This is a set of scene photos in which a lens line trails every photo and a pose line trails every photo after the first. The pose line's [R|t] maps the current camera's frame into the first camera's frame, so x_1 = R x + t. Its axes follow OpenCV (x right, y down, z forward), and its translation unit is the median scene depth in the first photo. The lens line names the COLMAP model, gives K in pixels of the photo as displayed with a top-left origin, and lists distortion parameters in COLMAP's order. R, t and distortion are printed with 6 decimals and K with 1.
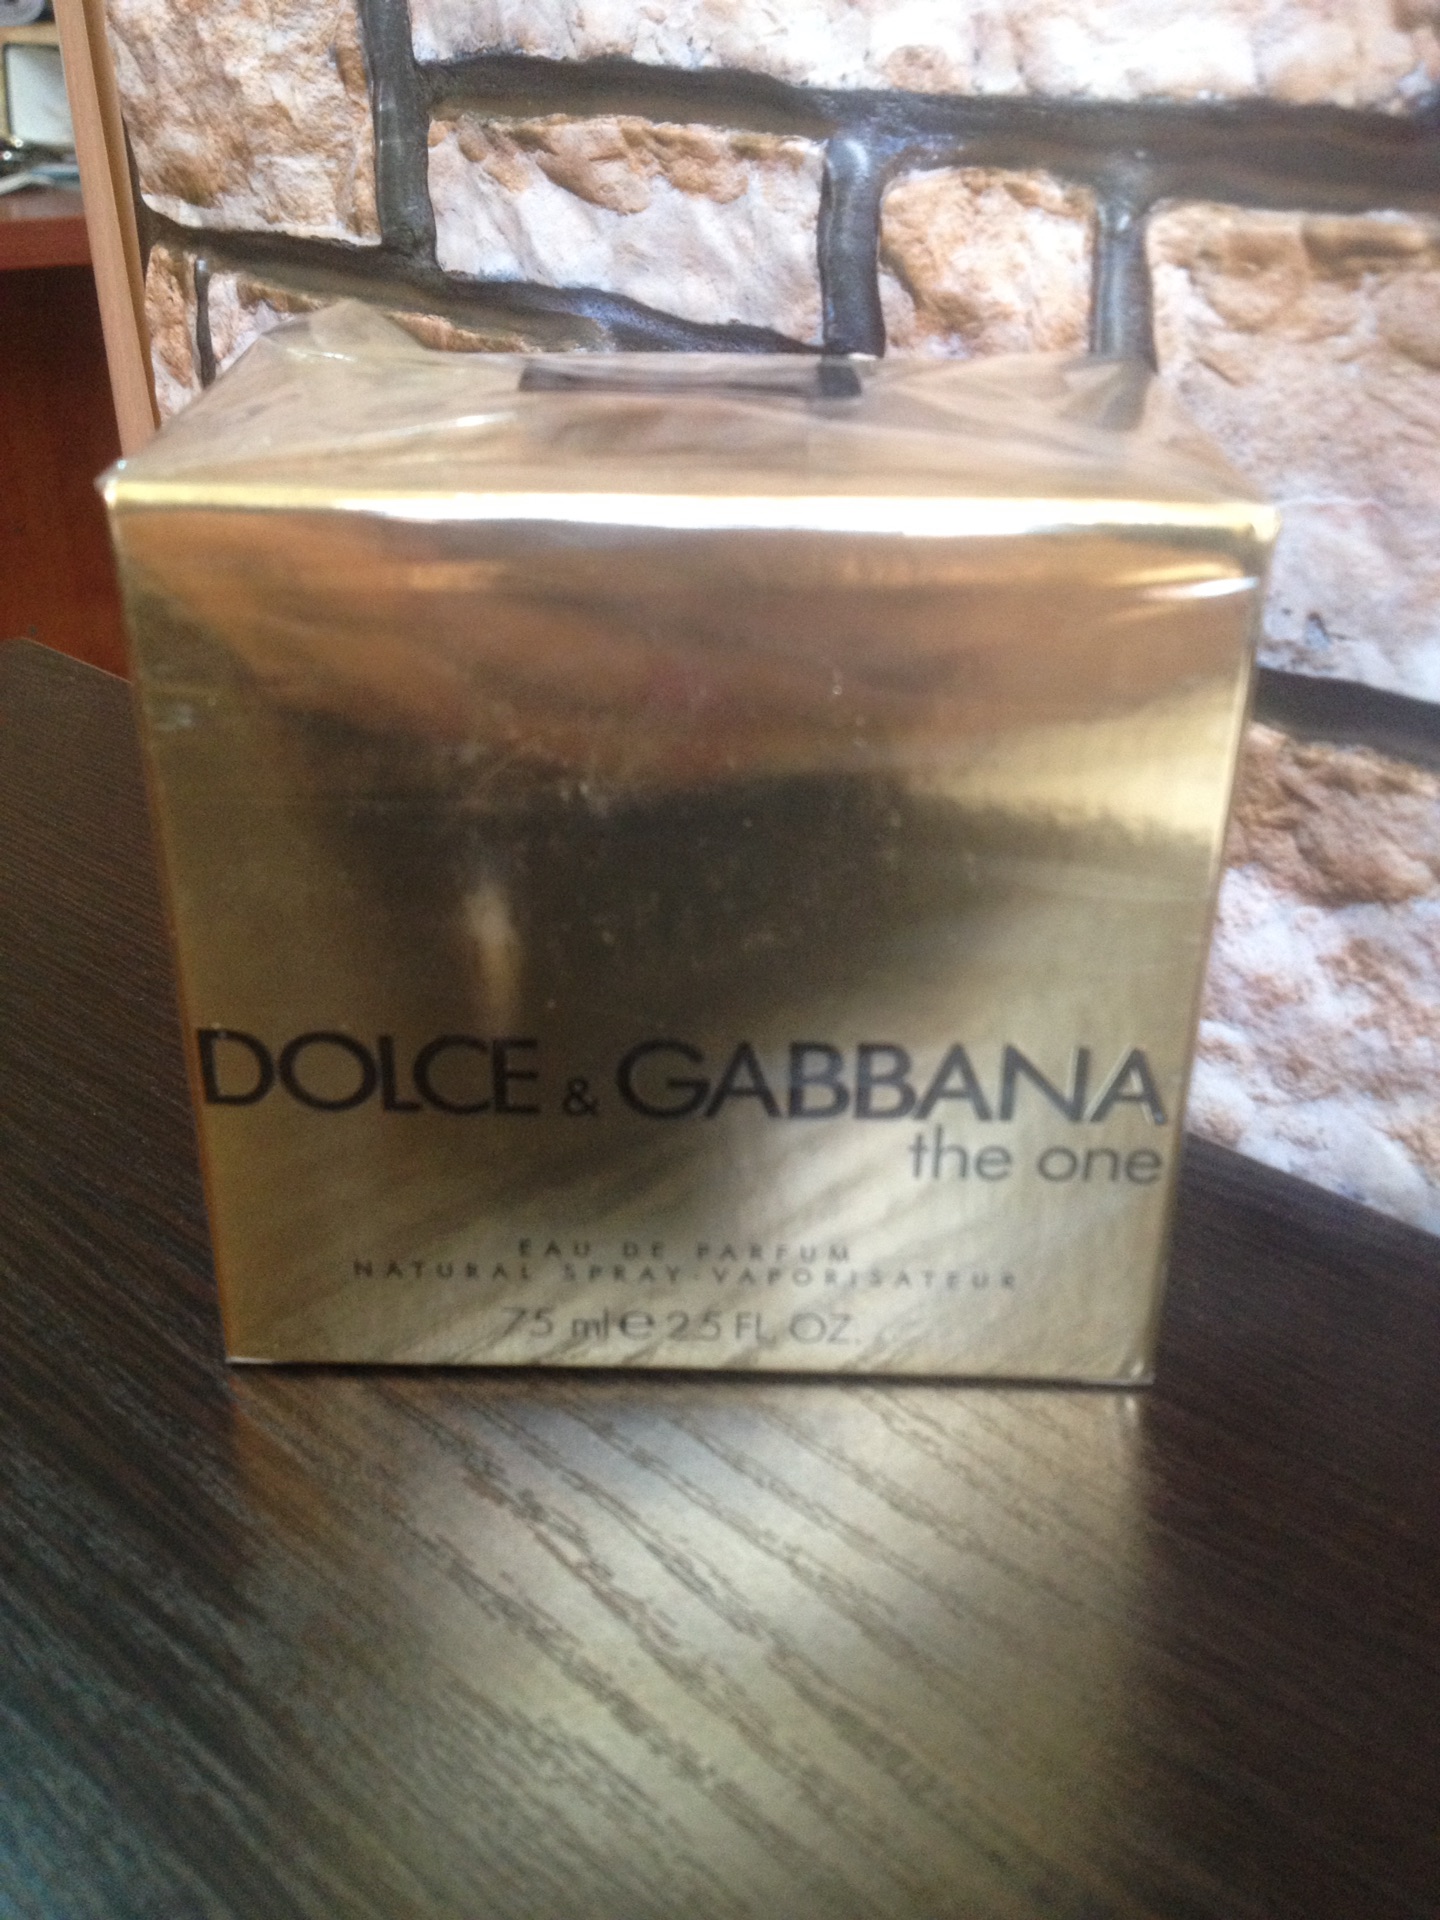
lens RADIAL K [[1847.8, 0, 711.7], [0, 1847.8, 959.2], [0, 0, 1]] dist [-0.044338, 0.000000]
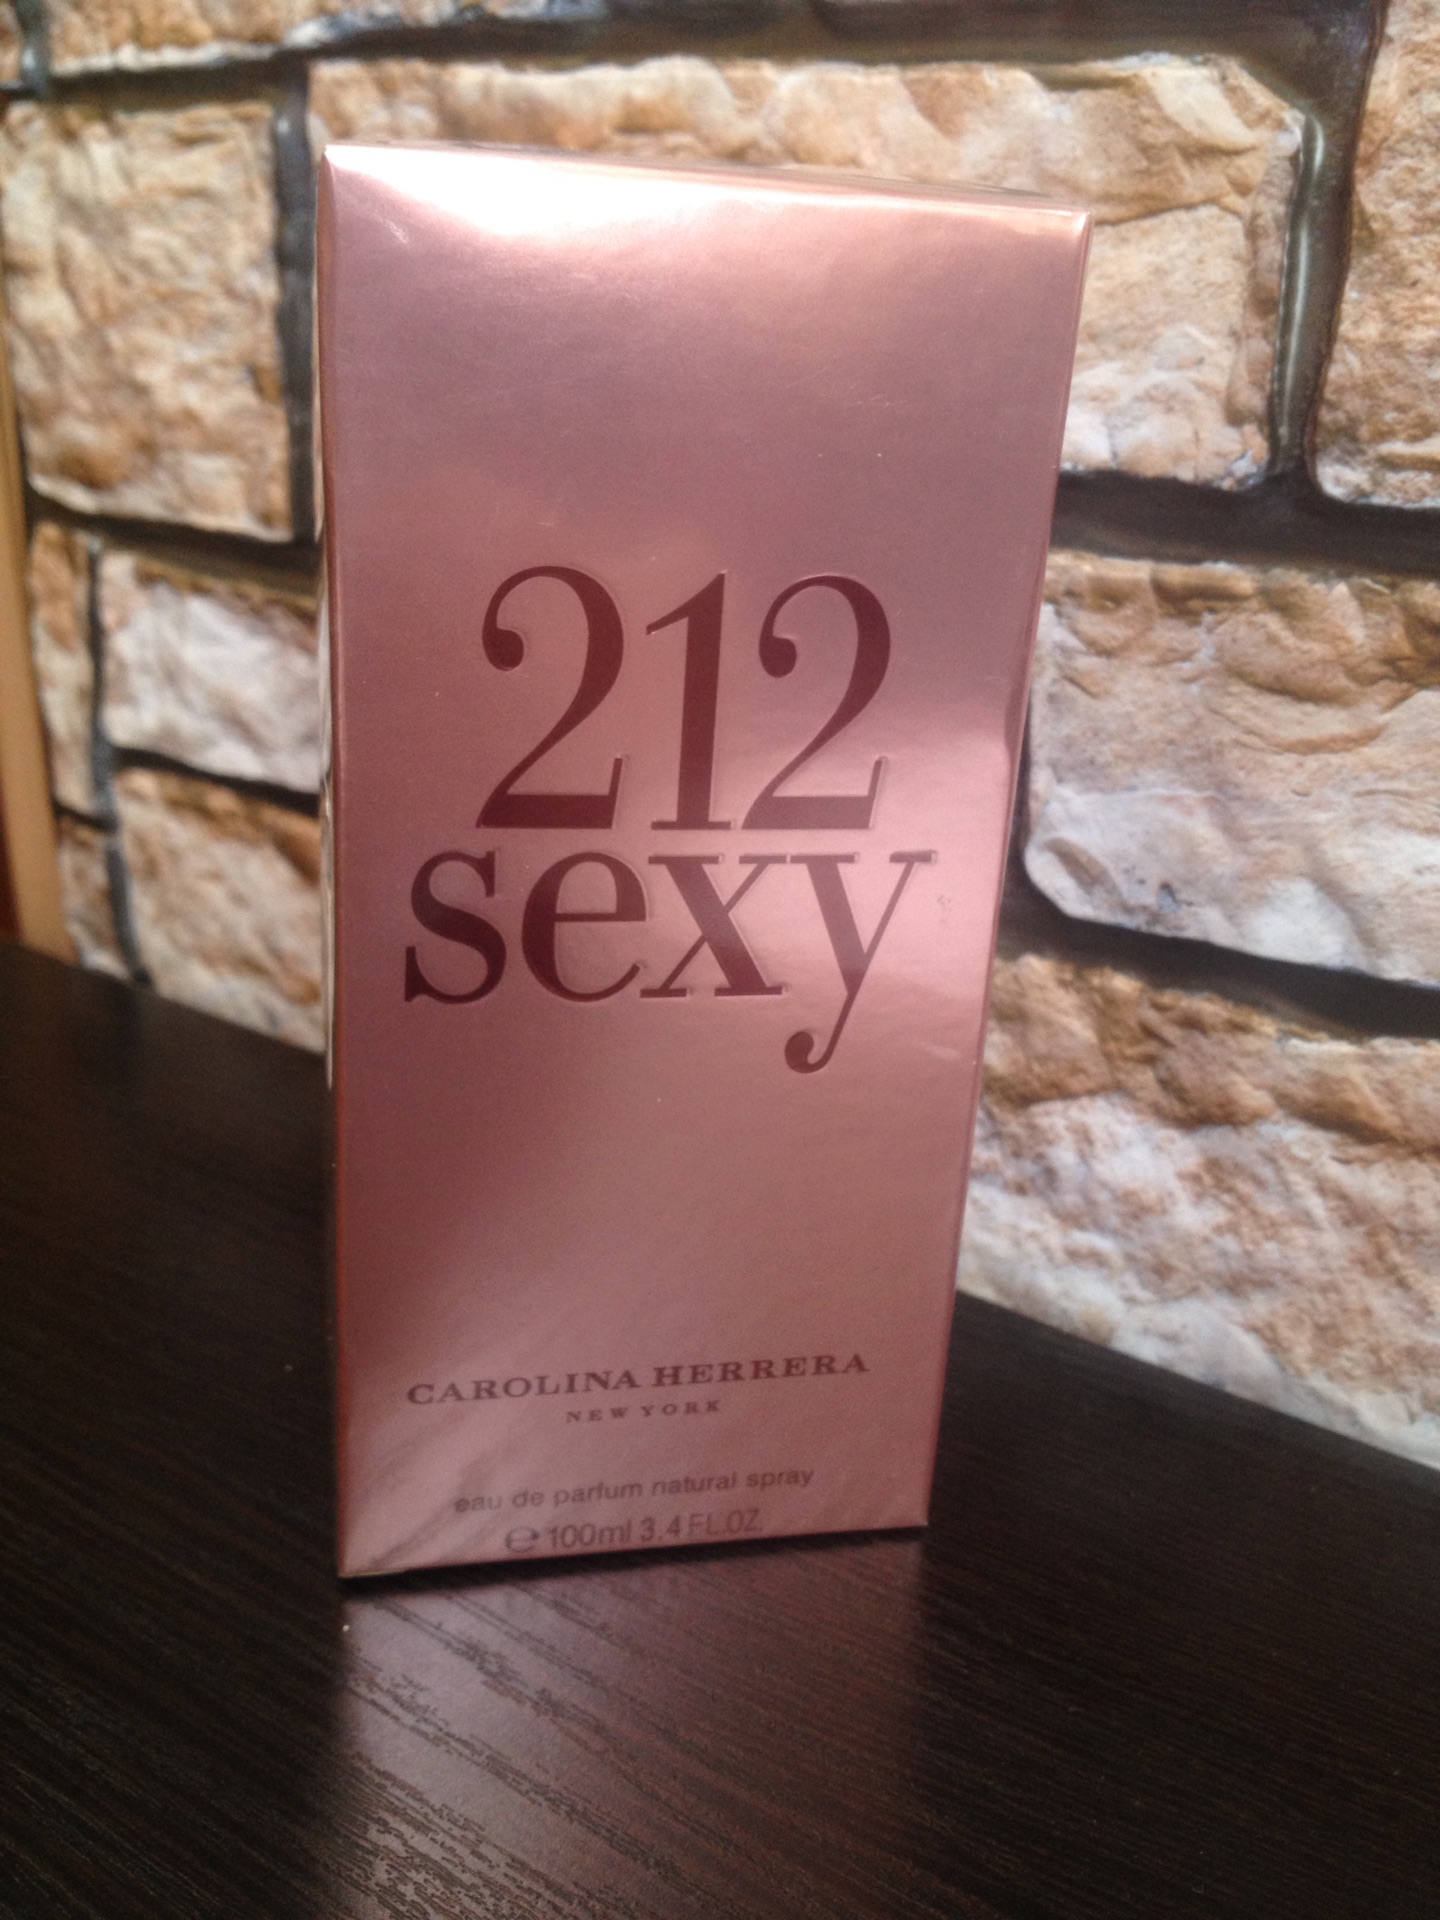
lens RADIAL K [[1847.8, 0, 701.7], [0, 1847.8, 945.1], [0, 0, 1]] dist [-0.044338, 0.000000]
pose [[0.988338, -0.010185, 0.151938, -0.146875], [0.028754, 0.992294, -0.120522, -0.013151], [-0.149539, 0.123485, 0.981014, -0.116533]]
